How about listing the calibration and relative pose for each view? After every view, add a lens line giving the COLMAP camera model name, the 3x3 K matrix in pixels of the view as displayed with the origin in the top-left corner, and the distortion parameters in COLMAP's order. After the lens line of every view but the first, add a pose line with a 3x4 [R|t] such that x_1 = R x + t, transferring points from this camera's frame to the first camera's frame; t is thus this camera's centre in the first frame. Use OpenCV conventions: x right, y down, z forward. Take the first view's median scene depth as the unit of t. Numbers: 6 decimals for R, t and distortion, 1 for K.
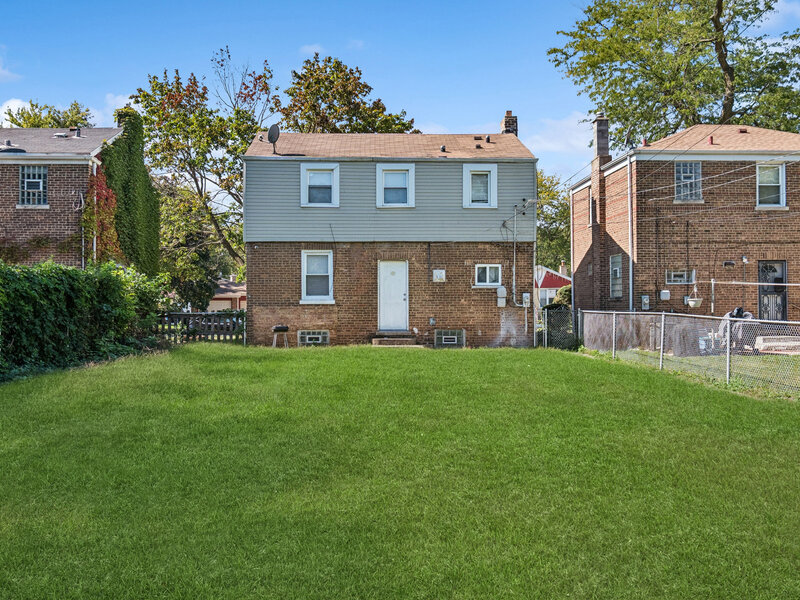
lens RADIAL K [[701.3, 0, 400.0], [0, 701.3, 300.0], [0, 0, 1]] dist [-0.005062, -0.002152]
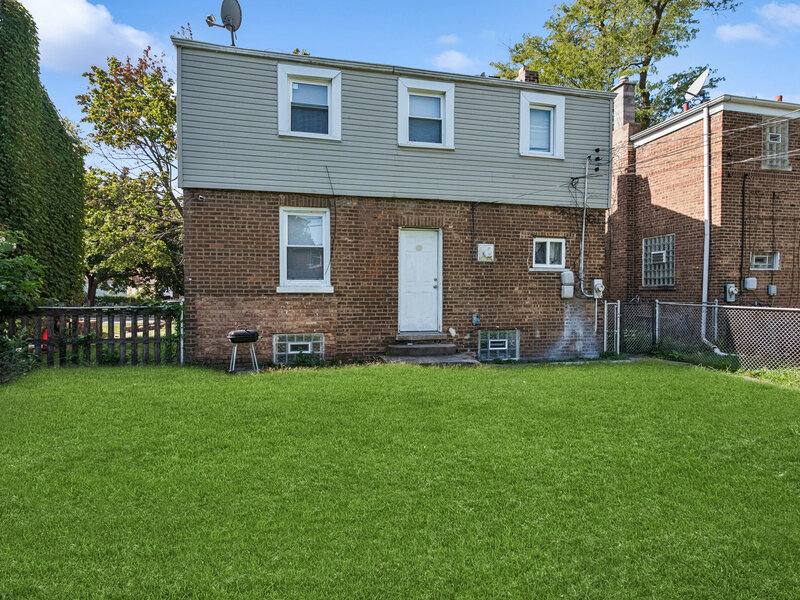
lens RADIAL K [[415.0, 0, 400.0], [0, 415.0, 300.0], [0, 0, 1]] dist [0.003432, 0.001037]
pose [[0.984468, 0.002015, 0.175555, -0.098881], [-0.007057, 0.999580, 0.028103, 0.001180], [-0.175424, -0.028905, 0.984069, 0.610277]]
